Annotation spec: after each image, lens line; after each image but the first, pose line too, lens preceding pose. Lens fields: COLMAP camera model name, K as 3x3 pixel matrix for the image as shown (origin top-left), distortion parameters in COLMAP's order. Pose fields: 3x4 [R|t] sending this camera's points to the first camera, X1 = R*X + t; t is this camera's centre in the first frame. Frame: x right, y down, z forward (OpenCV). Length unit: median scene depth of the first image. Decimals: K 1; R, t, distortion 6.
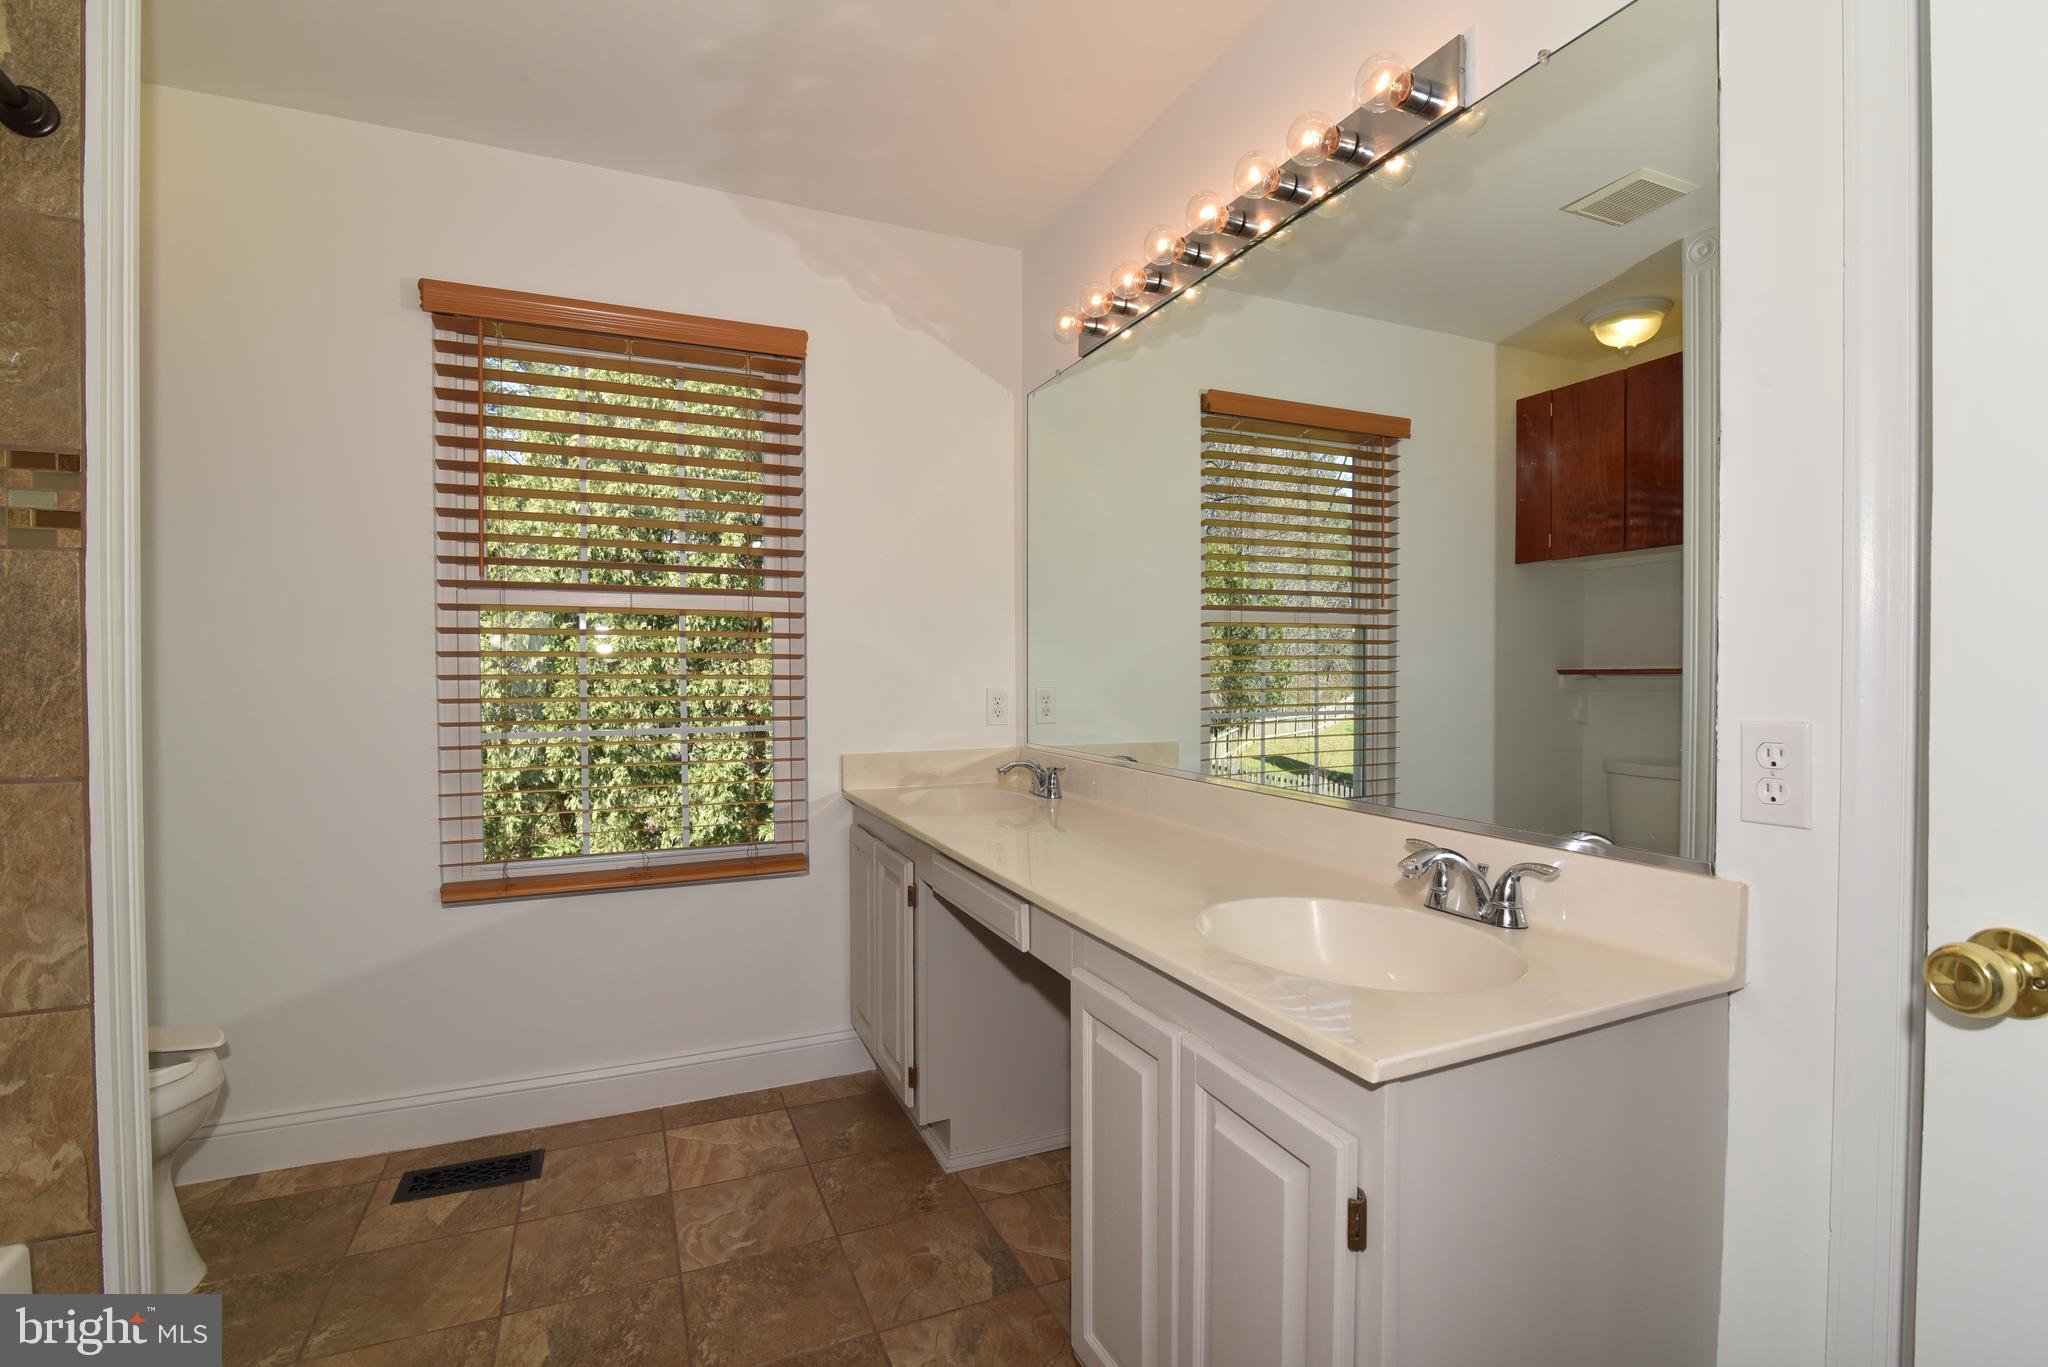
lens RADIAL K [[939.8, 0, 1019.1], [0, 939.8, 688.8], [0, 0, 1]] dist [-0.017988, 0.000337]
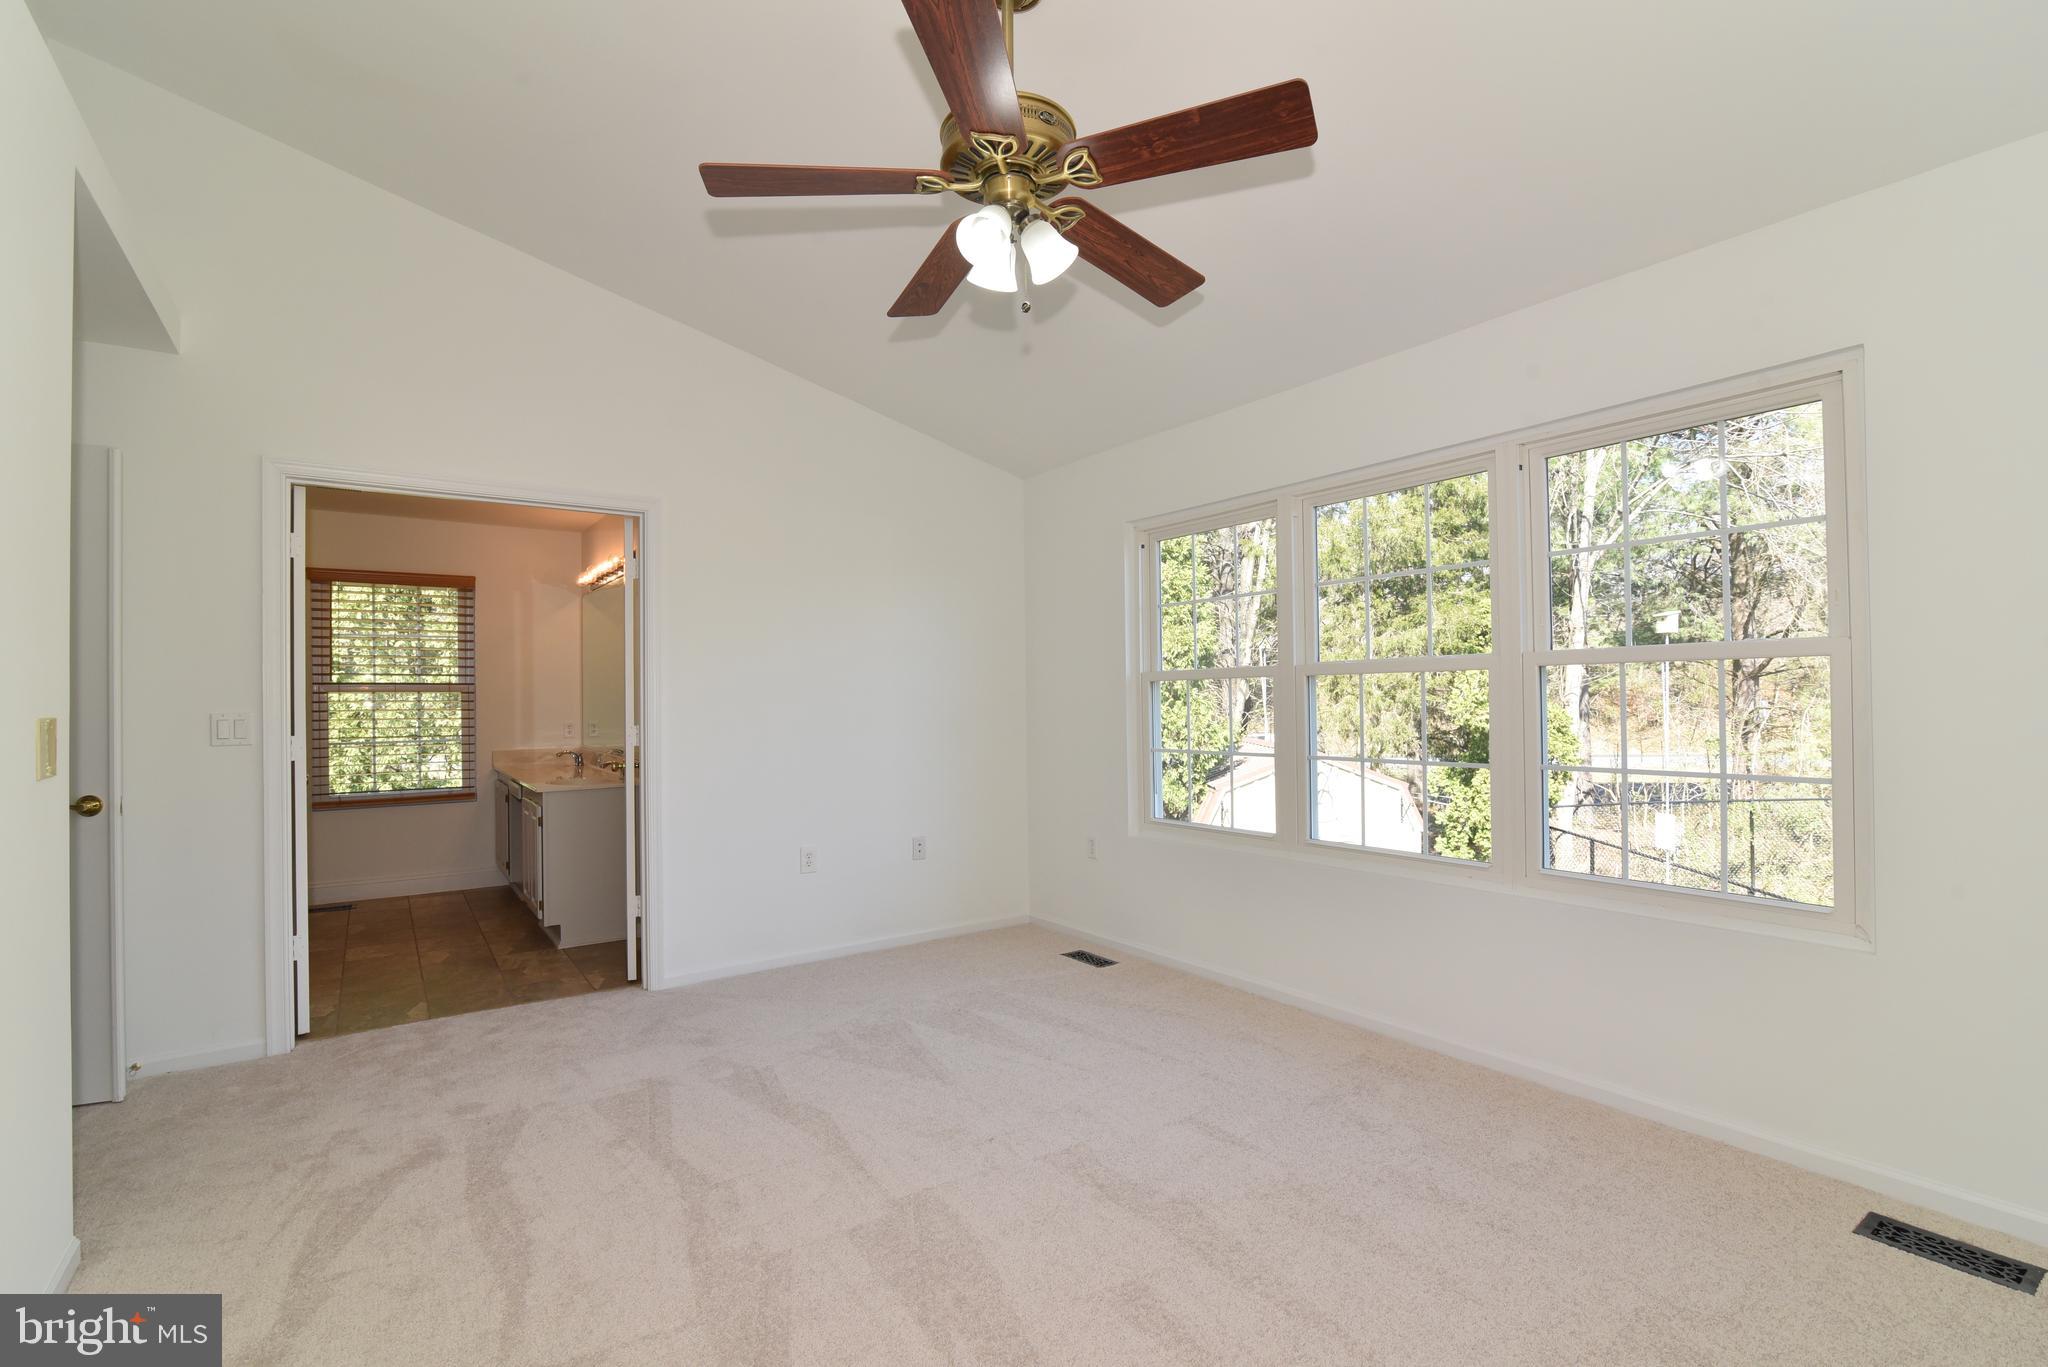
lens RADIAL K [[939.8, 0, 1019.1], [0, 939.8, 688.8], [0, 0, 1]] dist [-0.017988, 0.000337]
pose [[0.980592, -0.010346, 0.195788, 0.541988], [0.014866, 0.999655, -0.021633, -0.015374], [-0.195497, 0.024123, 0.980408, -1.307426]]
